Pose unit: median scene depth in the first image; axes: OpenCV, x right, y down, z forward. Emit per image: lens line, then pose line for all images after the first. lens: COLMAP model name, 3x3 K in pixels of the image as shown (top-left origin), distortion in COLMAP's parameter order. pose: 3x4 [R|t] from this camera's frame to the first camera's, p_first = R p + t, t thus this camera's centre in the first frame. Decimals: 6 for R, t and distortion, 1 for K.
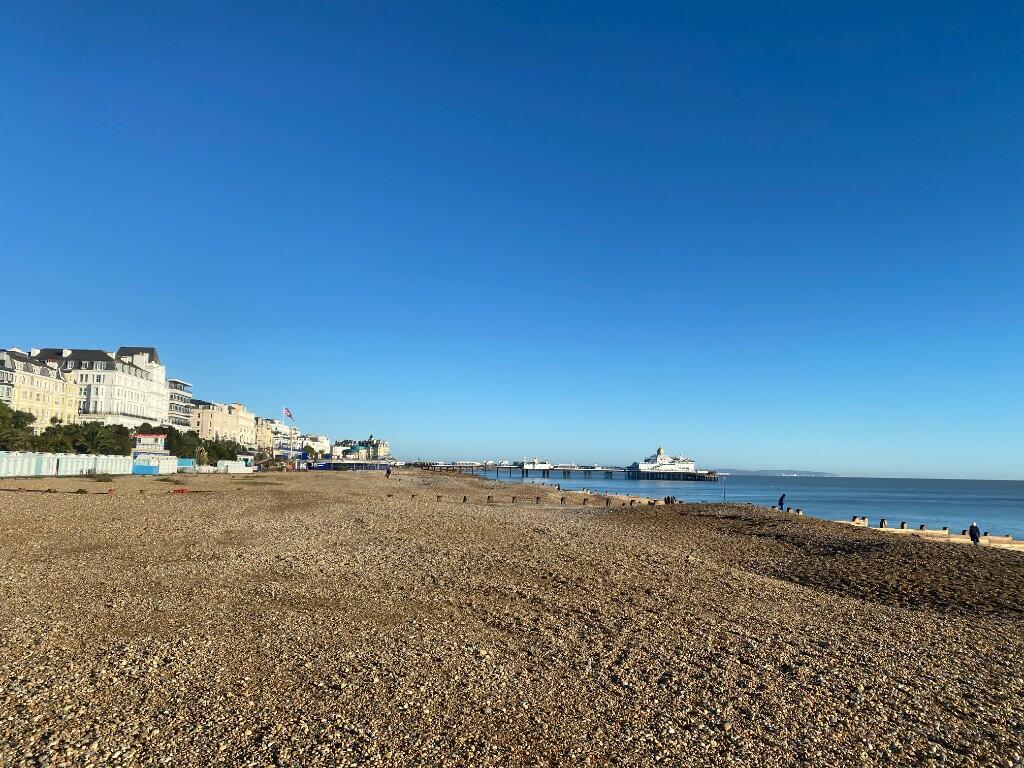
lens RADIAL K [[775.7, 0, 512.0], [0, 775.7, 384.0], [0, 0, 1]] dist [0.002110, 0.001614]
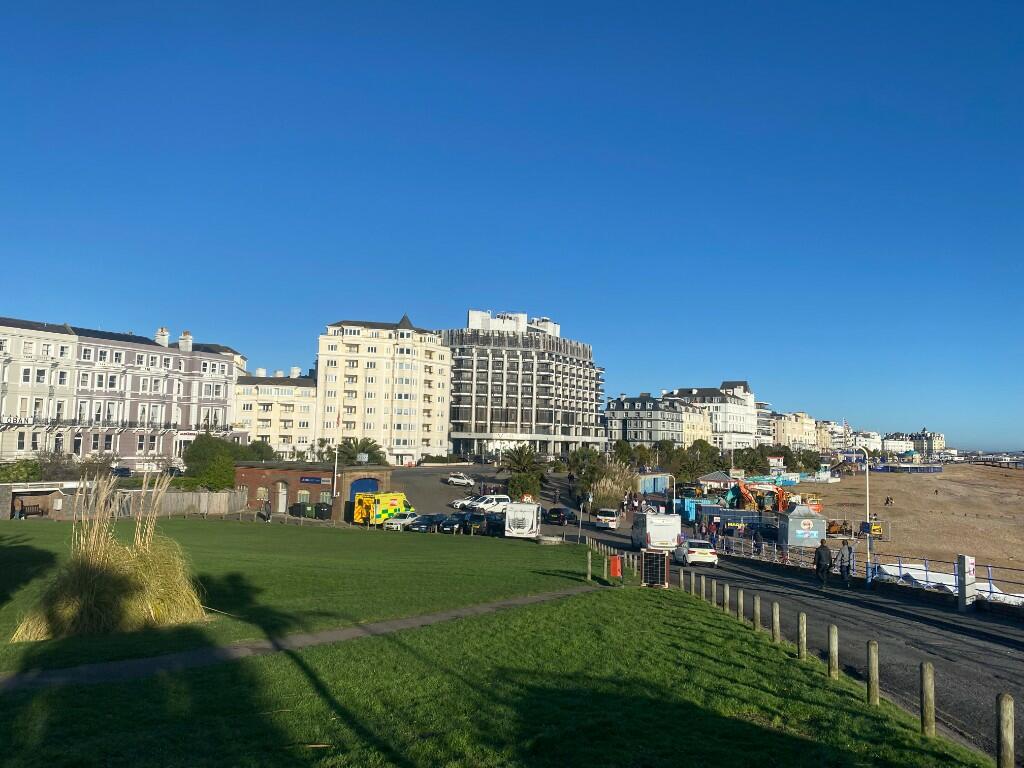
lens RADIAL K [[775.7, 0, 512.0], [0, 775.7, 384.0], [0, 0, 1]] dist [0.002110, 0.001614]
pose [[0.785254, -0.044179, -0.617595, 0.066953], [0.057633, 0.998336, 0.001865, -0.068130], [0.616485, -0.037059, 0.786494, -0.348891]]
